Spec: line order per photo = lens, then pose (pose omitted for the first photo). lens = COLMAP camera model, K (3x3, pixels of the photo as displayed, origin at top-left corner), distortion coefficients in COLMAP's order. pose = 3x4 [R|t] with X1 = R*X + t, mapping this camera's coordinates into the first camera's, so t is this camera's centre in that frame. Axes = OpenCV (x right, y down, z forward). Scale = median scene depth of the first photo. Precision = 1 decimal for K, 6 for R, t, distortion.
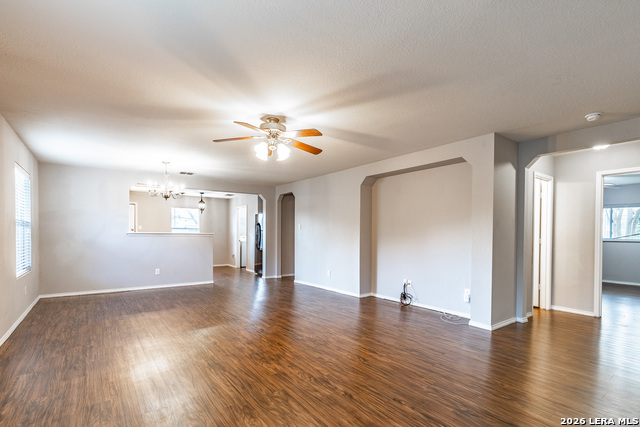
lens RADIAL K [[309.0, 0, 330.5], [0, 309.0, 235.4], [0, 0, 1]] dist [0.000245, 0.000259]
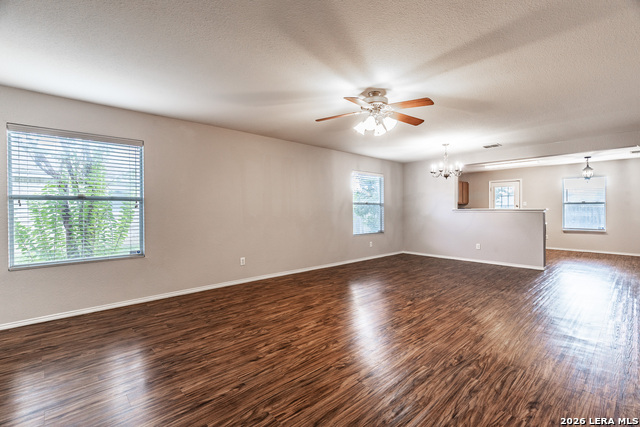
lens RADIAL K [[296.3, 0, 322.5], [0, 296.3, 208.1], [0, 0, 1]] dist [0.002569, 0.000367]
pose [[0.098887, -0.015715, -0.994975, 0.925992], [0.001194, 0.999876, -0.015674, 0.008152], [0.995098, 0.000362, 0.098893, 0.938259]]
